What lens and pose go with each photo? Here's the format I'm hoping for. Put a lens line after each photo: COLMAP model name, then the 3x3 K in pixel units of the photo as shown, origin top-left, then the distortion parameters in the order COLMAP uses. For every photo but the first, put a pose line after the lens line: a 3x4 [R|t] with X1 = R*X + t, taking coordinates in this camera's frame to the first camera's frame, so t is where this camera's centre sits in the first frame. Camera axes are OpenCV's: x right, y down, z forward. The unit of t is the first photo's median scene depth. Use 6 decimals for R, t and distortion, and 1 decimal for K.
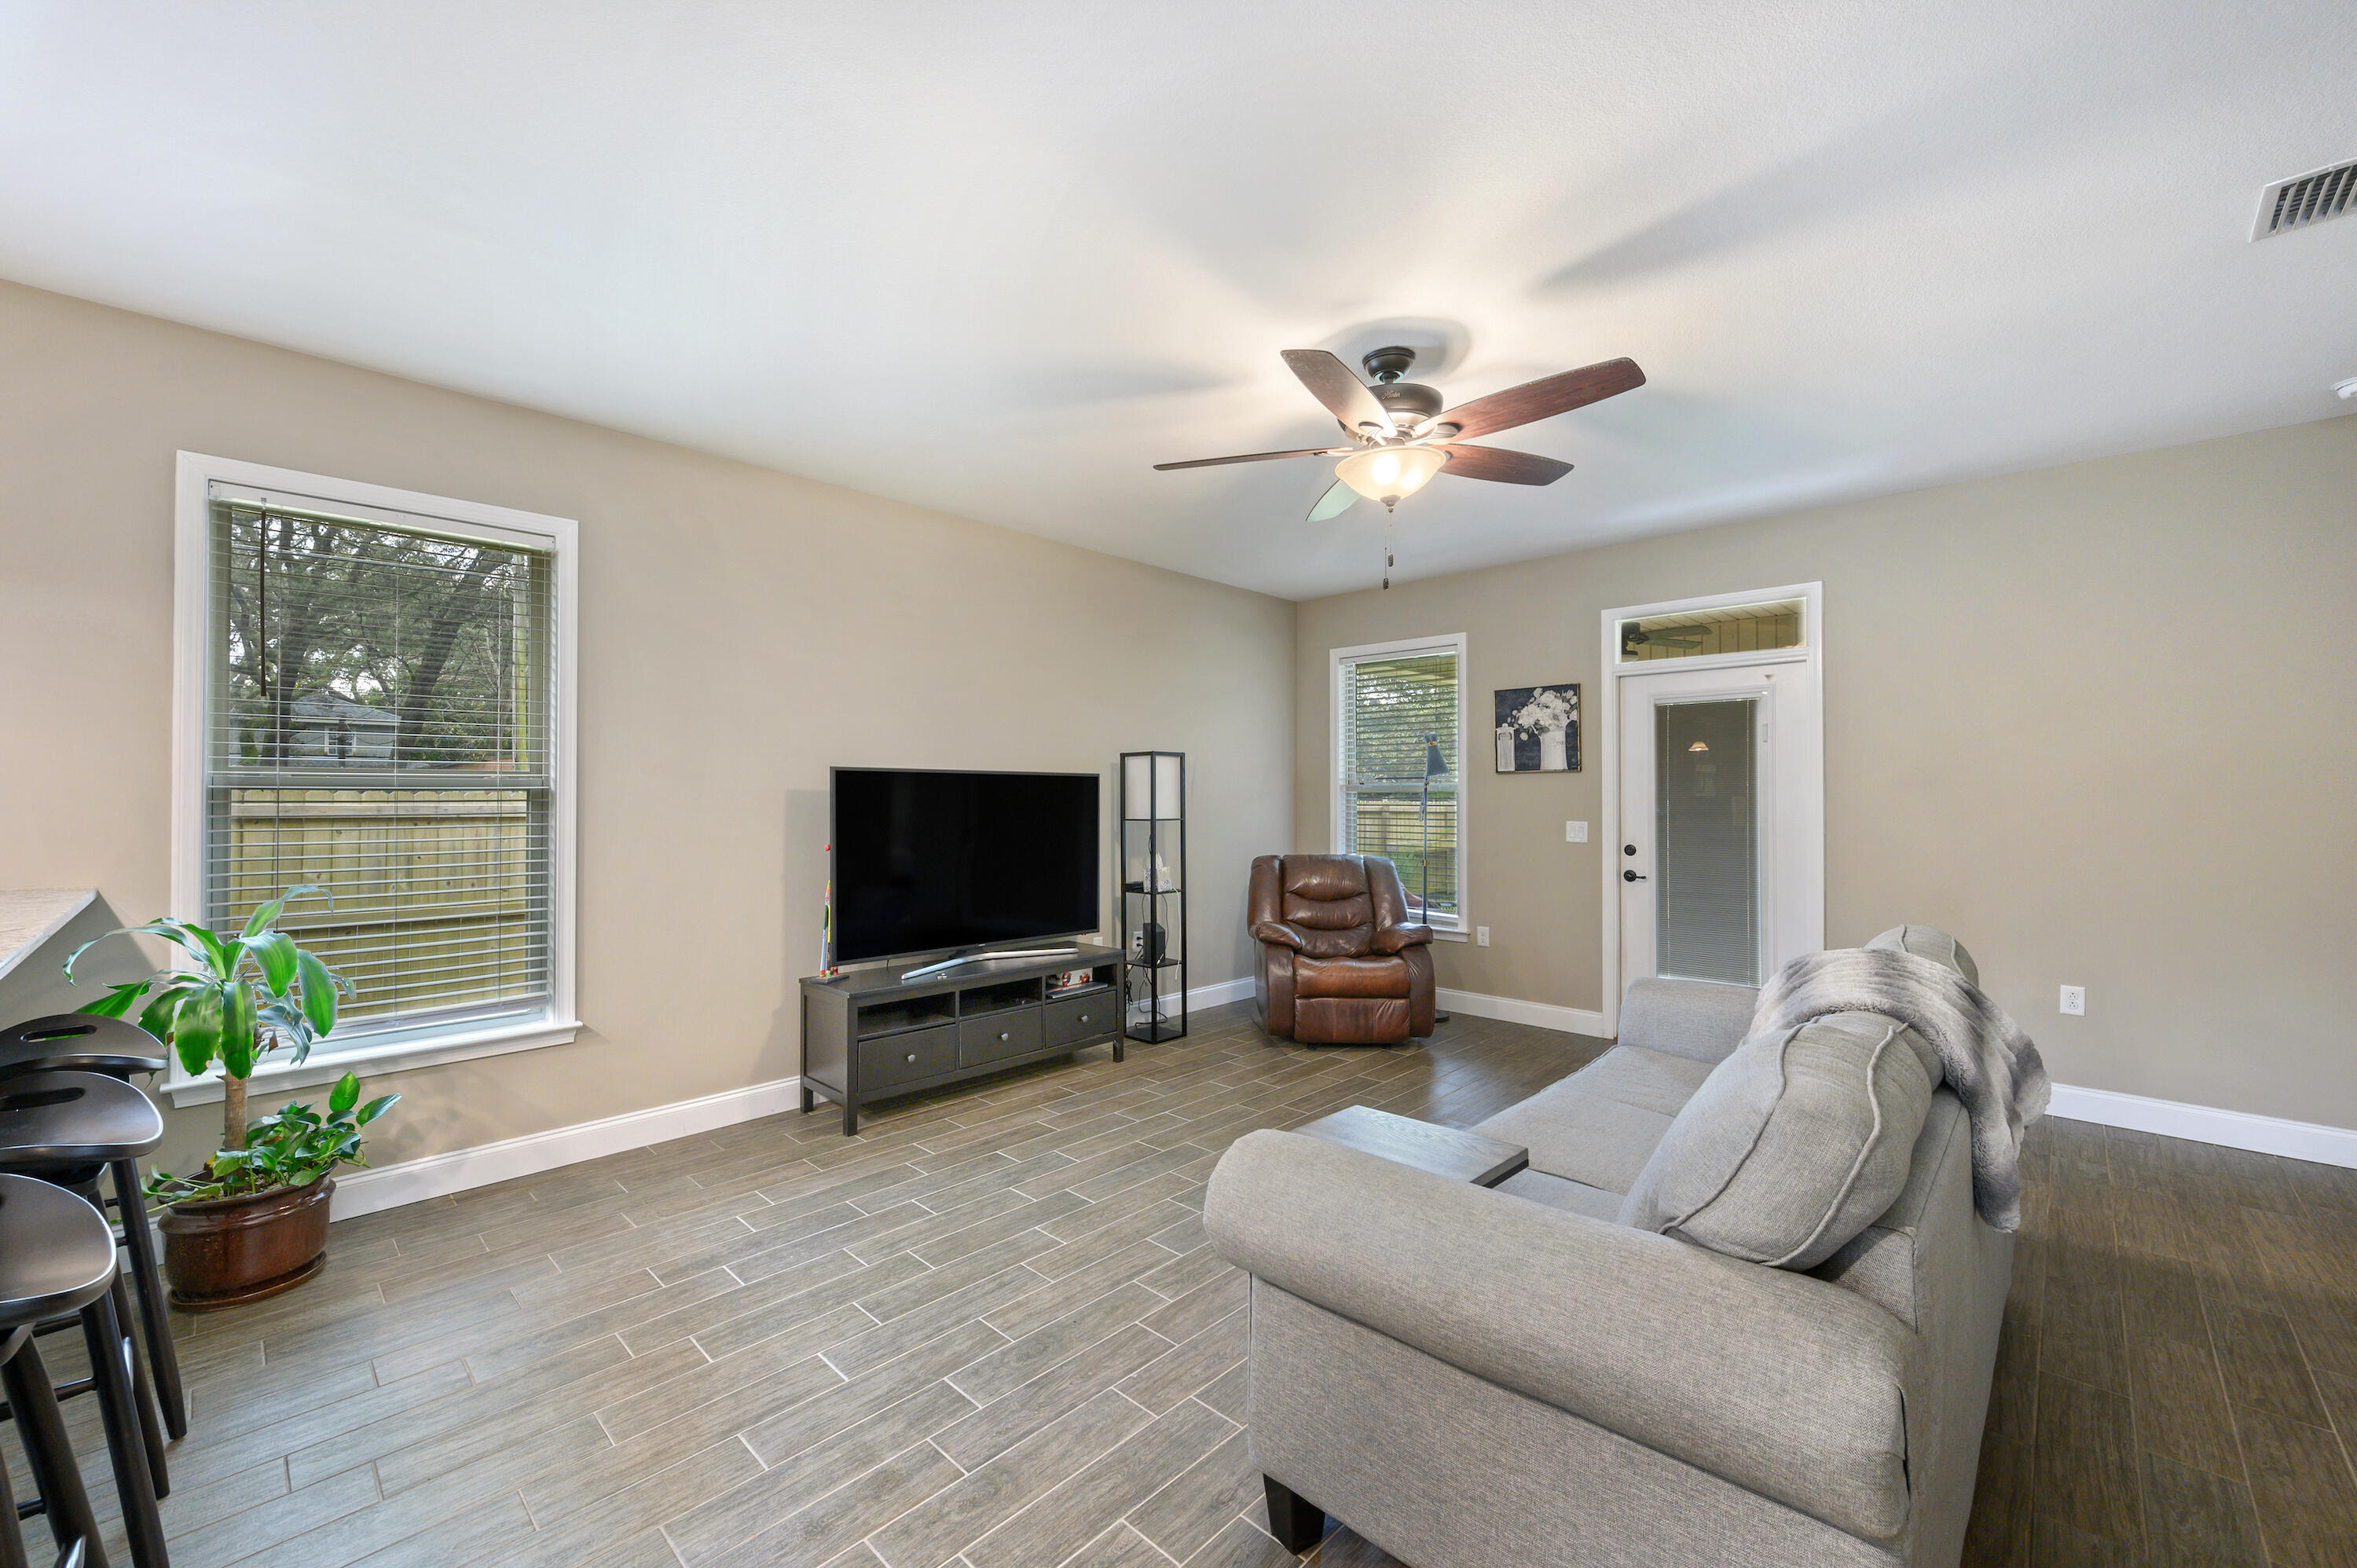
lens RADIAL K [[937.4, 0, 1191.6], [0, 937.4, 781.9], [0, 0, 1]] dist [-0.003179, 0.000565]
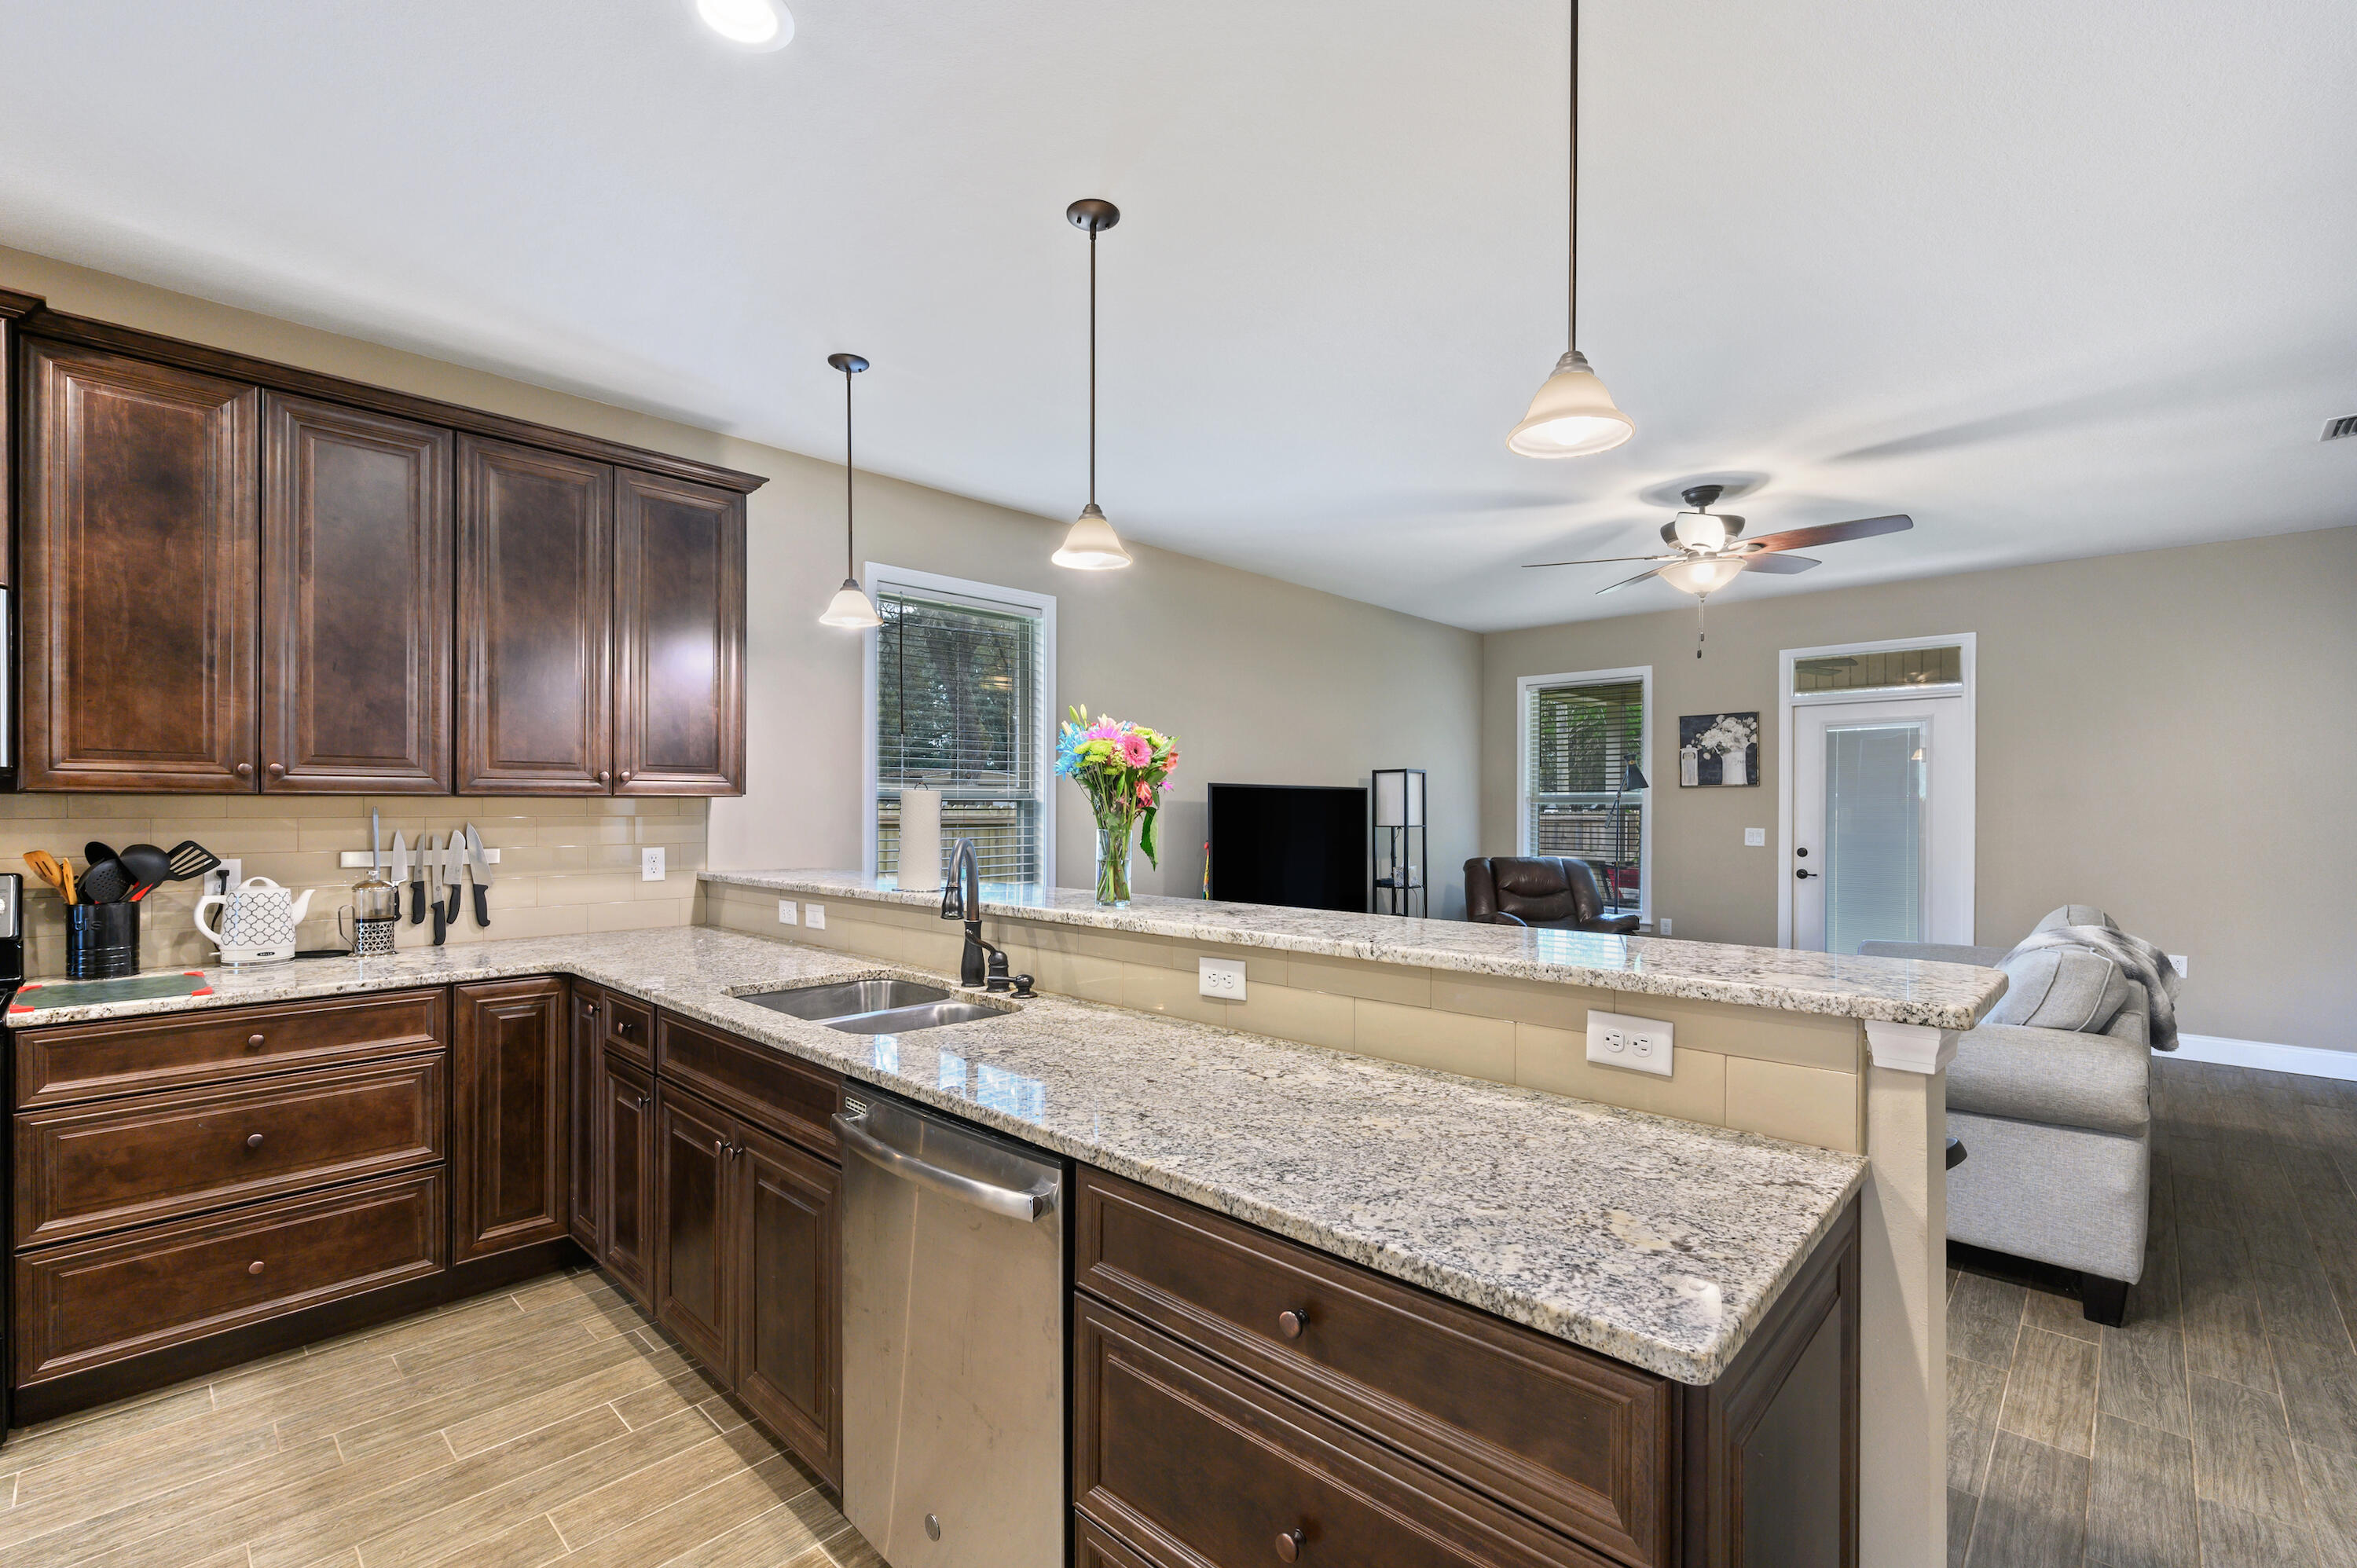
lens RADIAL K [[1015.7, 0, 1190.7], [0, 1015.7, 811.2], [0, 0, 1]] dist [-0.002107, -0.000868]
pose [[0.999999, 0.000769, -0.000822, -0.311698], [-0.000753, 0.999832, 0.018339, -0.002472], [0.000836, -0.018339, 0.999831, -0.291921]]
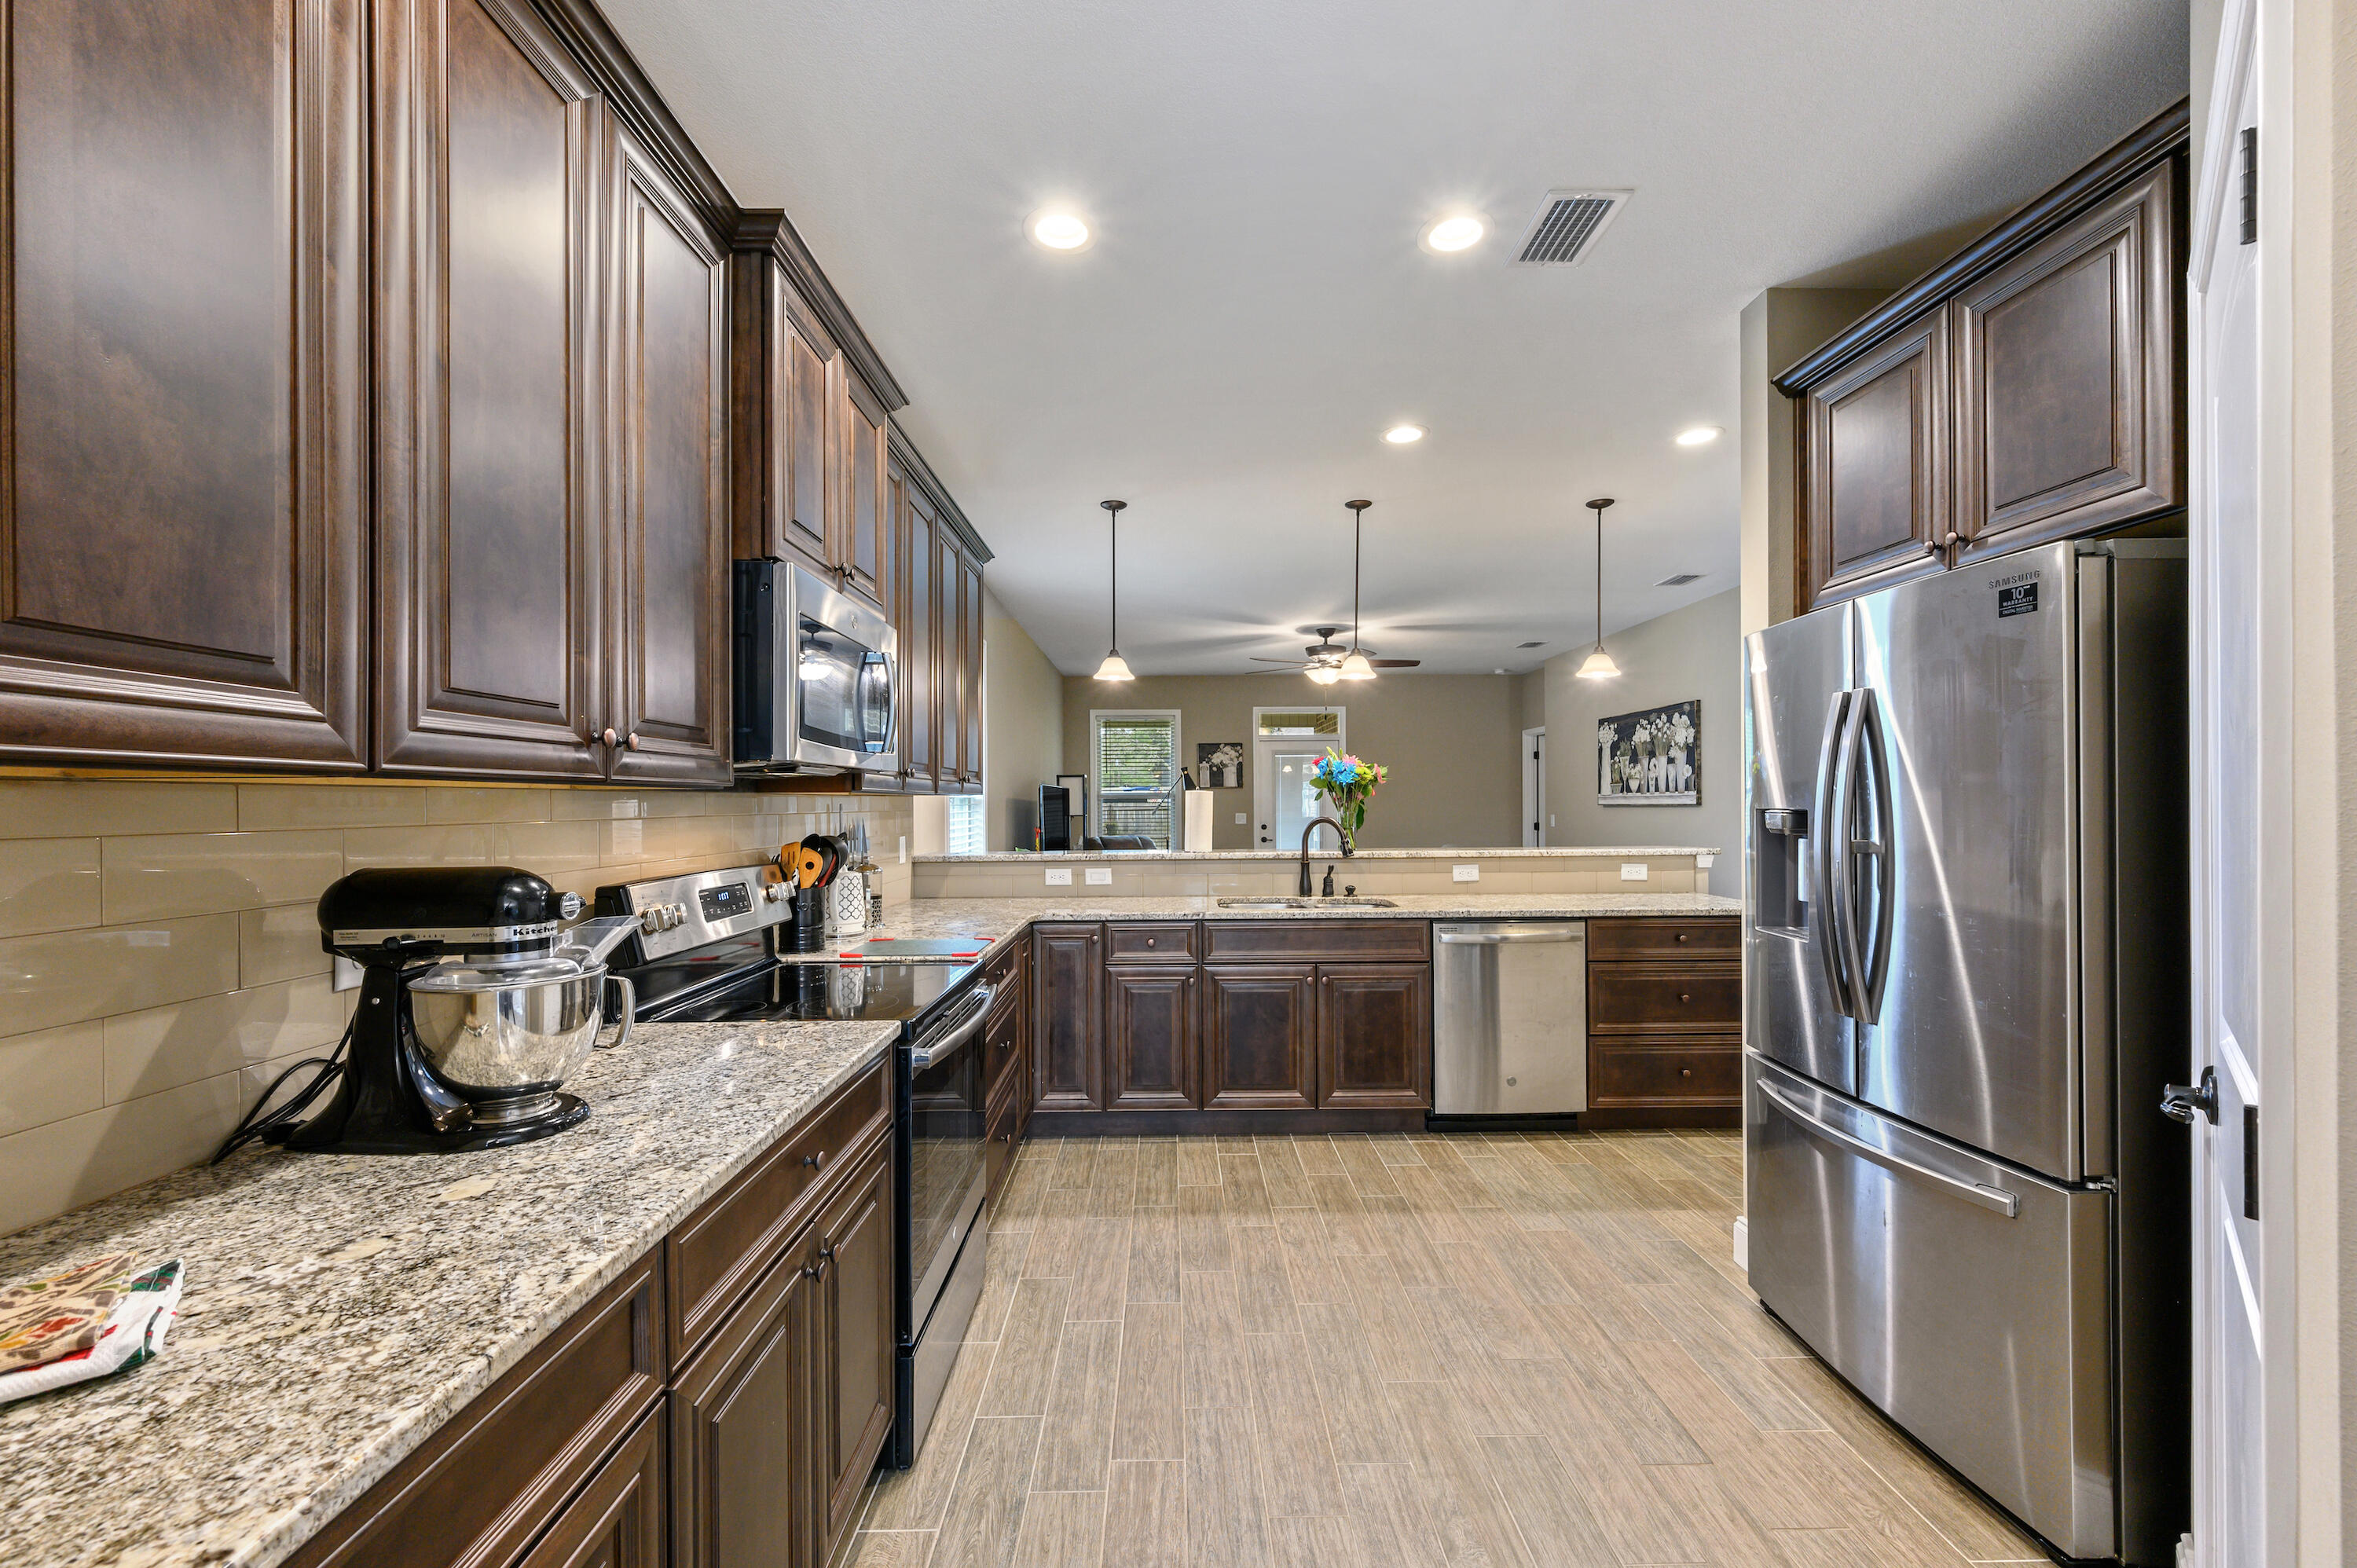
lens RADIAL K [[937.4, 0, 1183.3], [0, 937.4, 801.6], [0, 0, 1]] dist [-0.003179, 0.000565]
pose [[0.716647, -0.004892, 0.697419, -1.079002], [-0.003934, 0.999931, 0.011057, -0.003279], [-0.697425, -0.010667, 0.716578, -0.328850]]
